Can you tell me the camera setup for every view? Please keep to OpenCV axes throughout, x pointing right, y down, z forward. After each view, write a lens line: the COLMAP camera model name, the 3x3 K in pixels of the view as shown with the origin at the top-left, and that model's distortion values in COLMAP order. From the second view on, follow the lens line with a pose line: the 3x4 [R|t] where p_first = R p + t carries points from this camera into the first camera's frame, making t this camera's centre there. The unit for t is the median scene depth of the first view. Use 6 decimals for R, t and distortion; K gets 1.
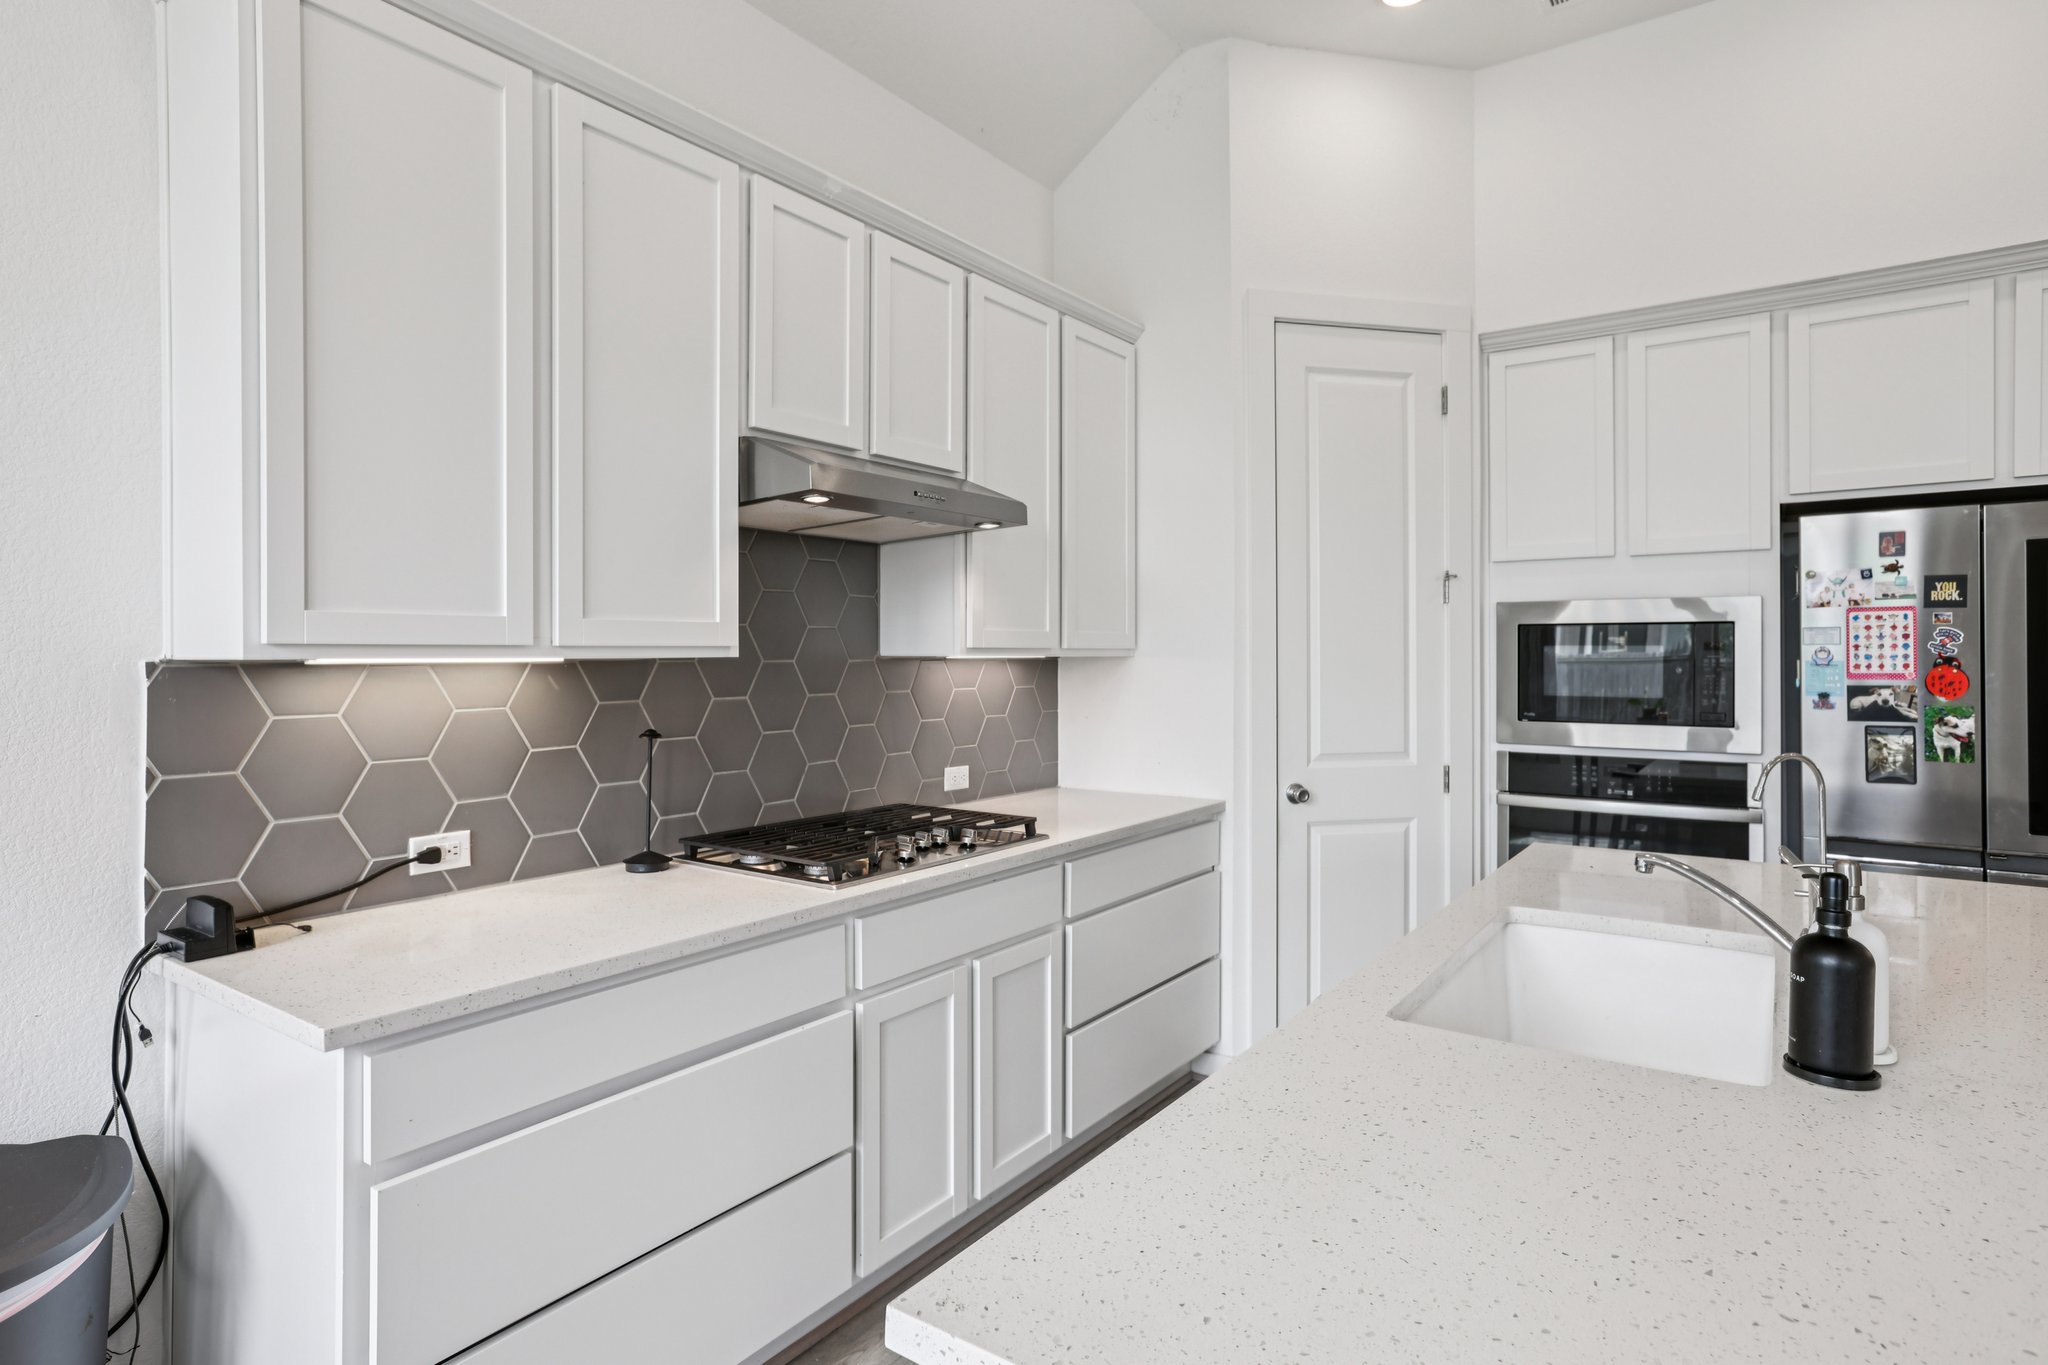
lens RADIAL K [[1086.5, 0, 1014.4], [0, 1086.5, 660.6], [0, 0, 1]] dist [-0.004675, 0.007885]
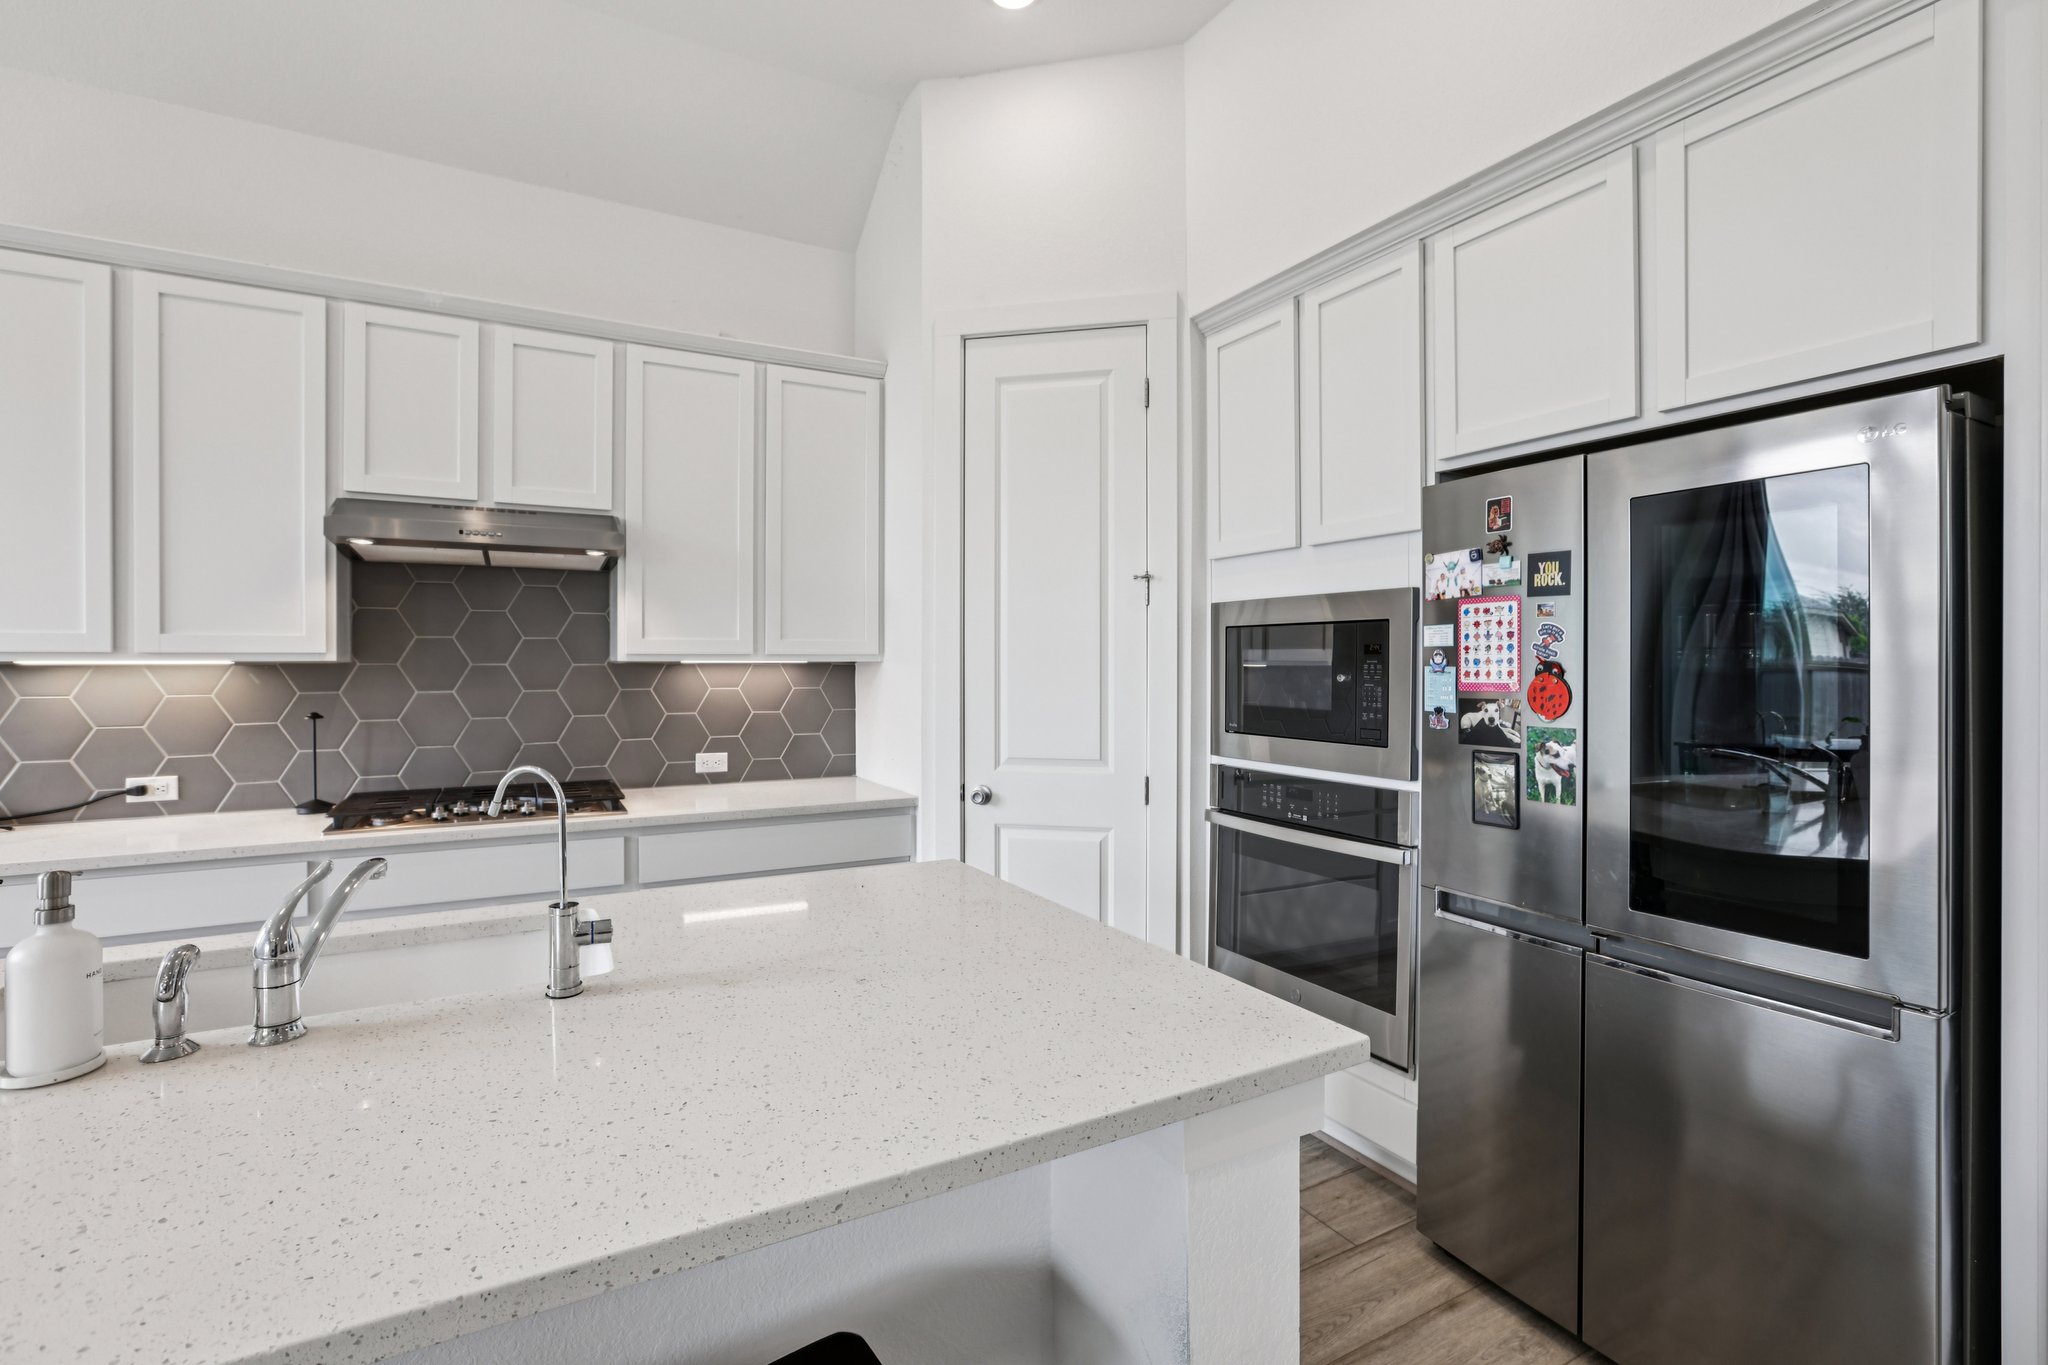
lens RADIAL K [[915.9, 0, 1017.7], [0, 915.9, 668.6], [0, 0, 1]] dist [-0.011492, 0.003417]
pose [[0.898392, 0.003977, -0.439177, 0.812268], [-0.002821, 0.999991, 0.003285, 0.000239], [0.439186, -0.001712, 0.898395, 0.281978]]
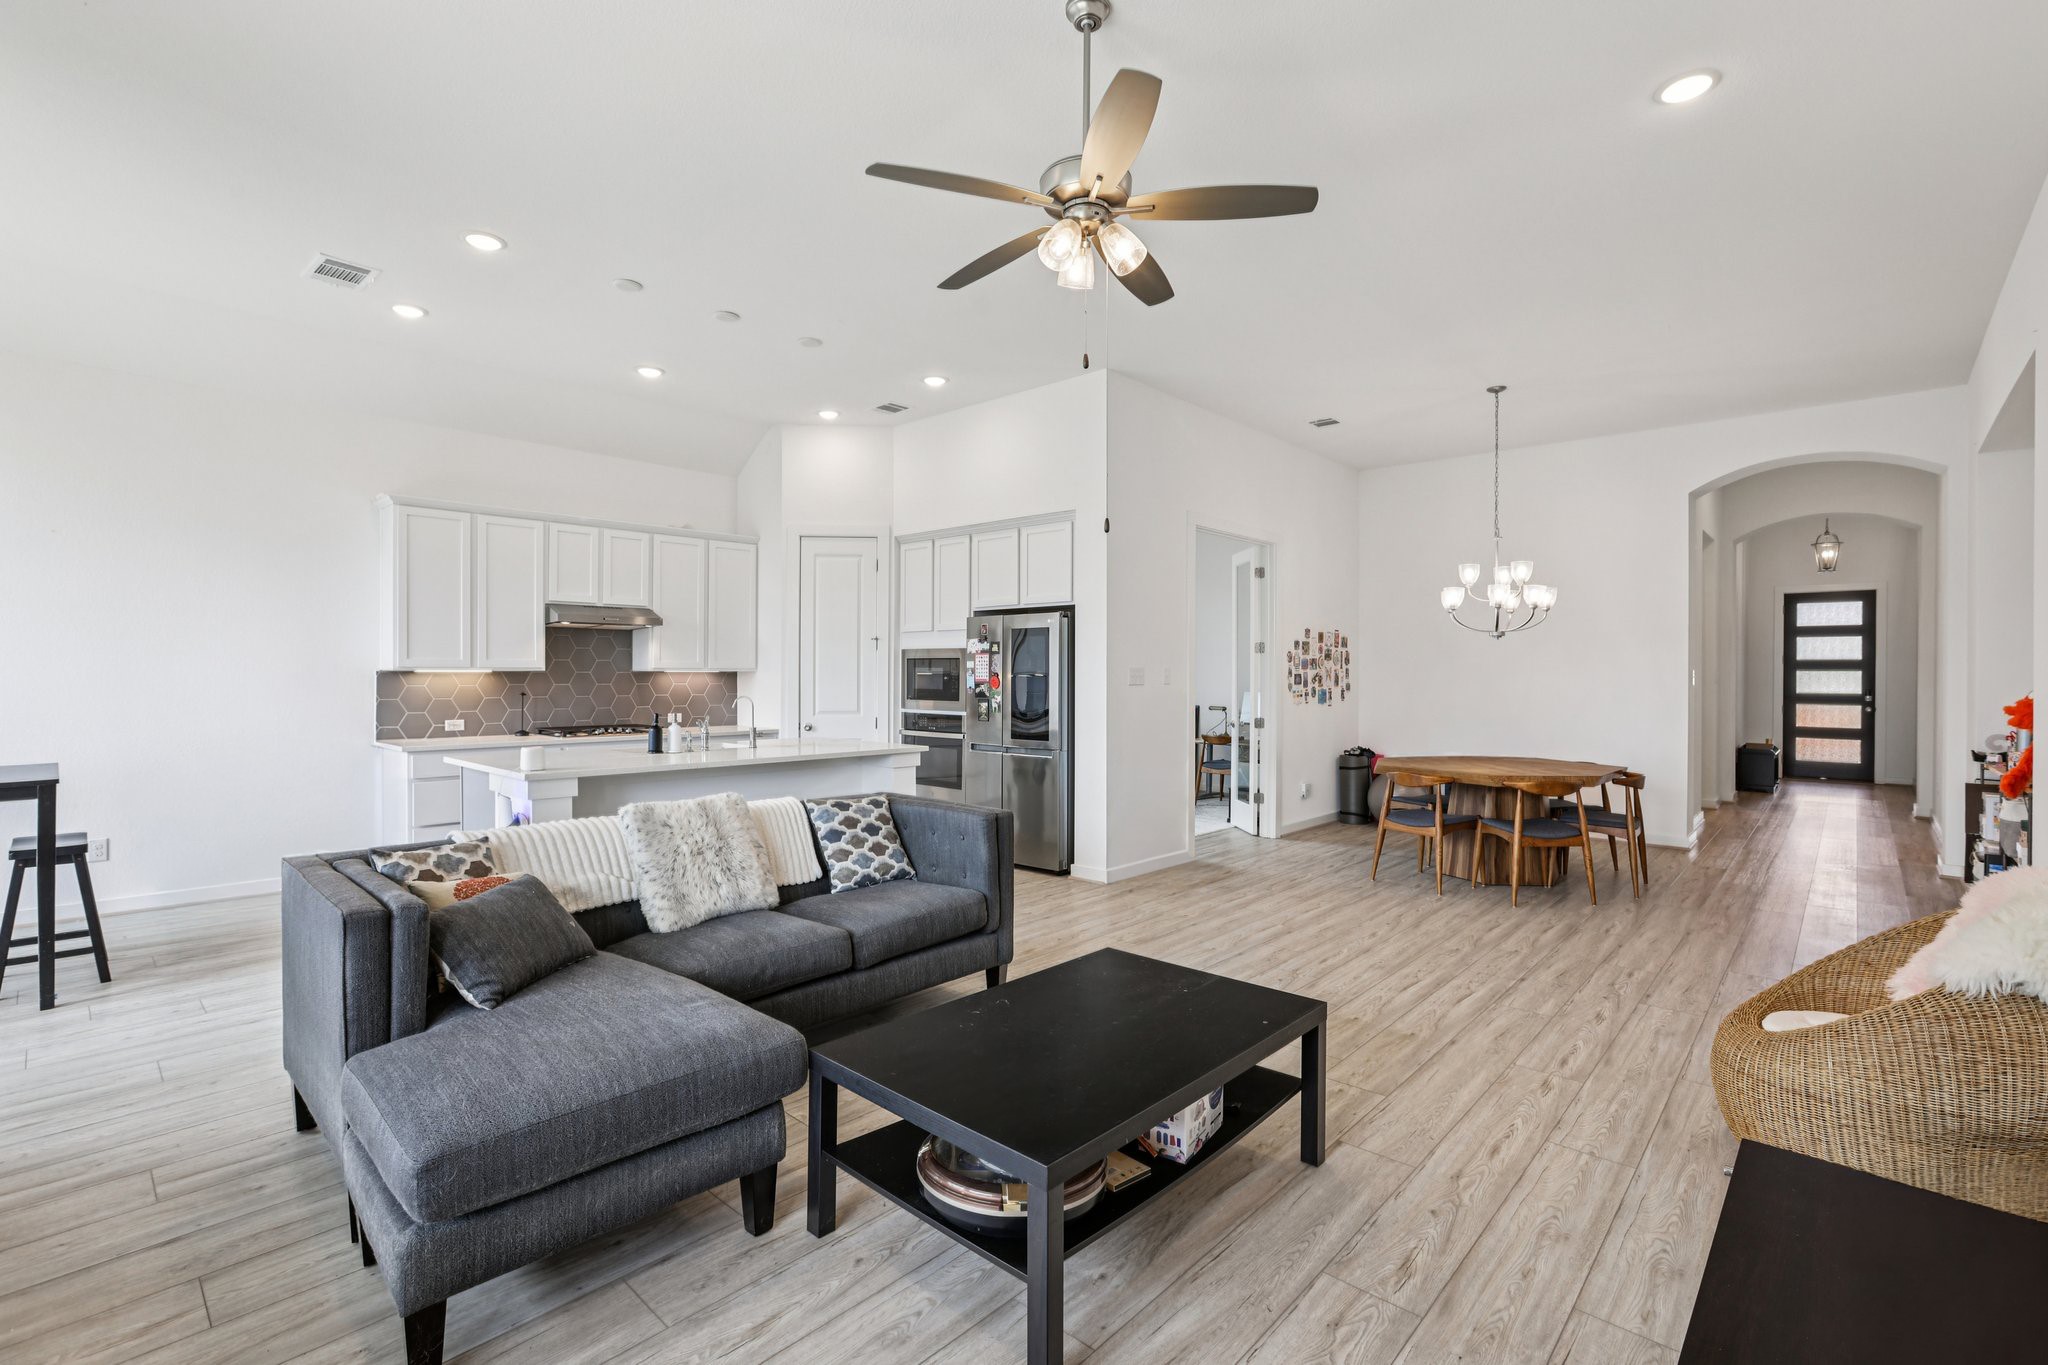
lens RADIAL K [[915.9, 0, 994.9], [0, 915.9, 678.9], [0, 0, 1]] dist [-0.011492, 0.003417]
pose [[0.988148, 0.005707, -0.153395, 1.211635], [-0.005321, 0.999982, 0.002929, 0.005467], [0.153409, -0.002078, 0.988161, -1.214410]]
